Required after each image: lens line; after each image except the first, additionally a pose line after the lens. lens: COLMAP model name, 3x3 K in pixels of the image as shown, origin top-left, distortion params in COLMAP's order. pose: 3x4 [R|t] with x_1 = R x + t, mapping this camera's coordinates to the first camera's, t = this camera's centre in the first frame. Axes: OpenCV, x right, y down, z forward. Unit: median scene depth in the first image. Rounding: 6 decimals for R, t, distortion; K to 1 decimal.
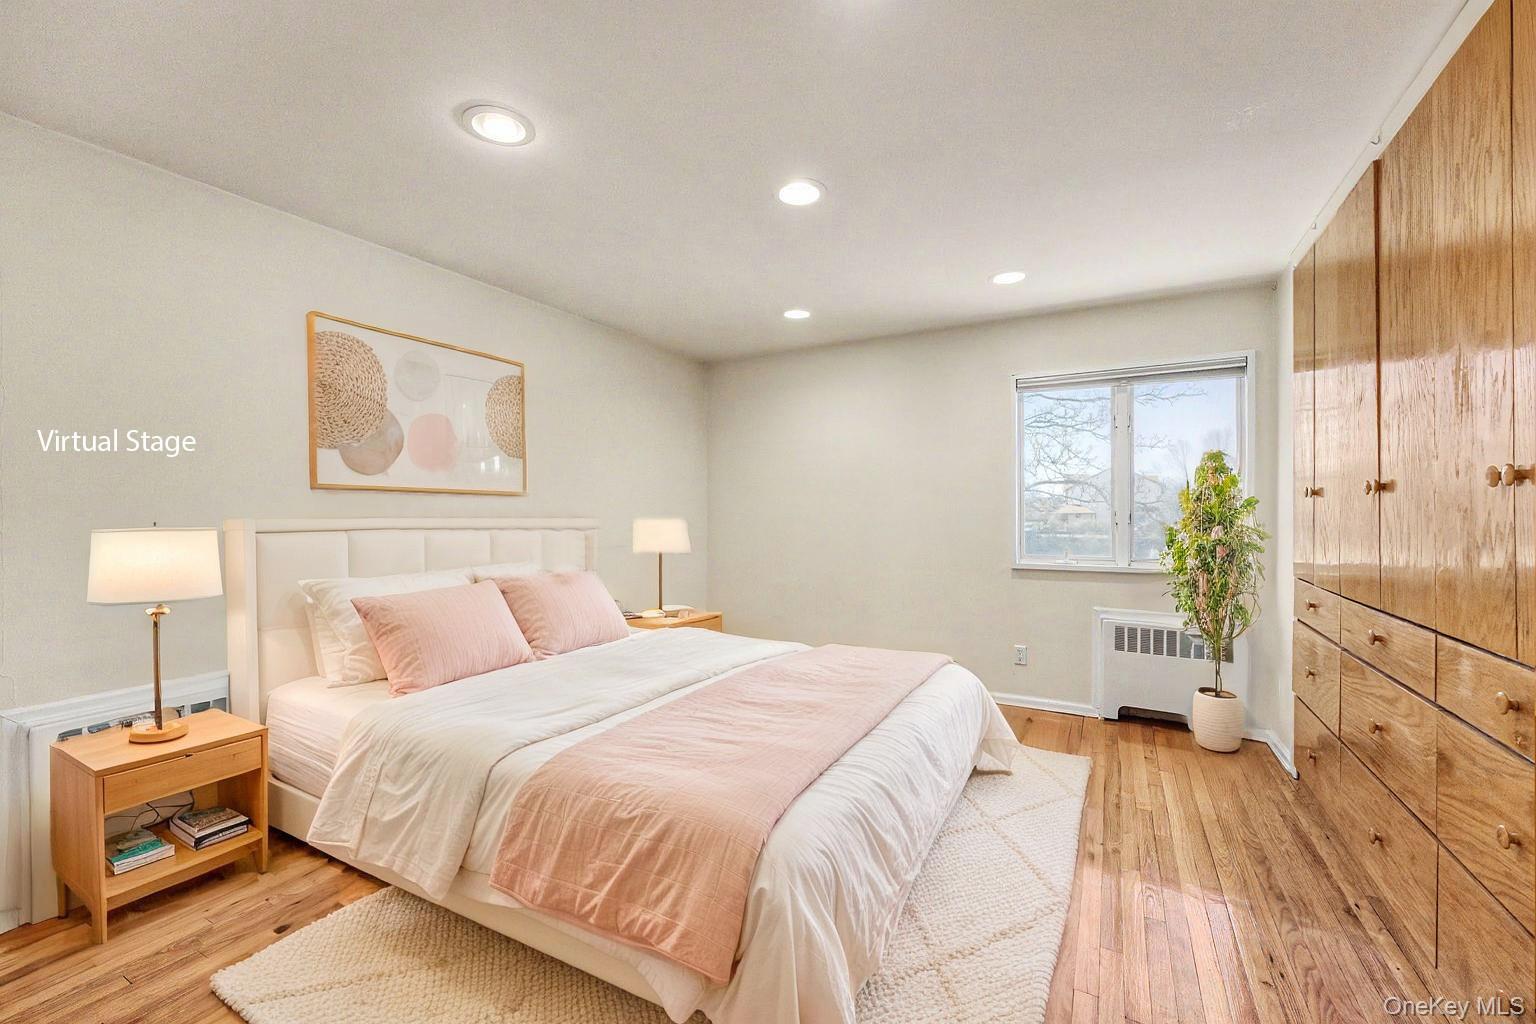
lens RADIAL K [[623.2, 0, 762.9], [0, 623.2, 511.9], [0, 0, 1]] dist [0.001758, 0.000704]
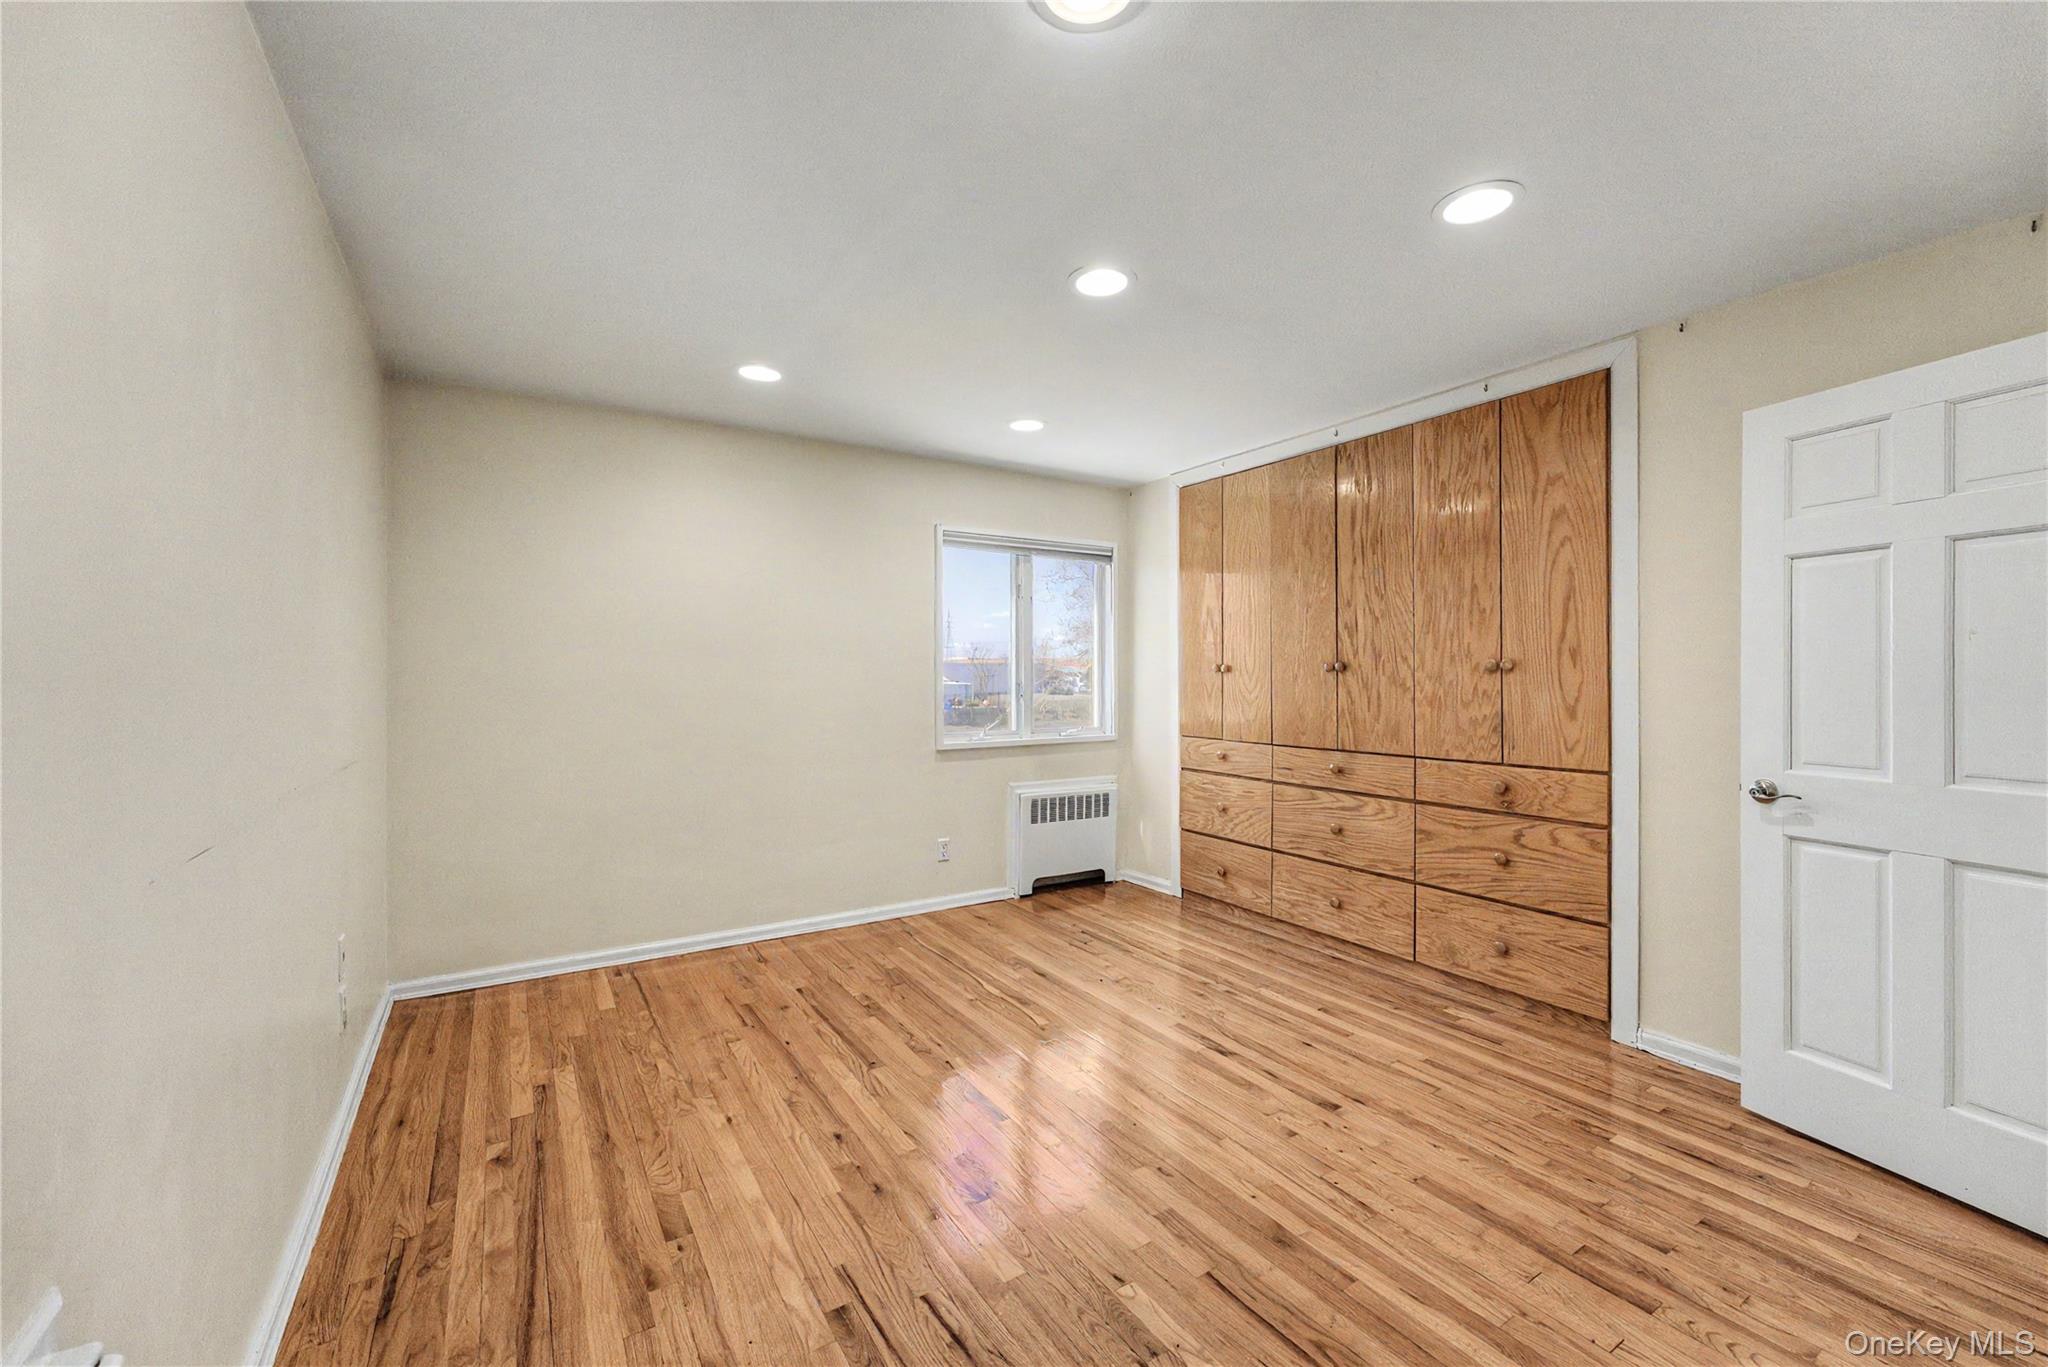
lens RADIAL K [[830.9, 0, 1018.4], [0, 830.9, 681.7], [0, 0, 1]] dist [0.001758, 0.000704]
pose [[0.478905, 0.000697, 0.877866, -0.599553], [0.000519, 0.999999, -0.001078, -0.002299], [-0.877866, 0.000972, 0.478905, 0.386619]]
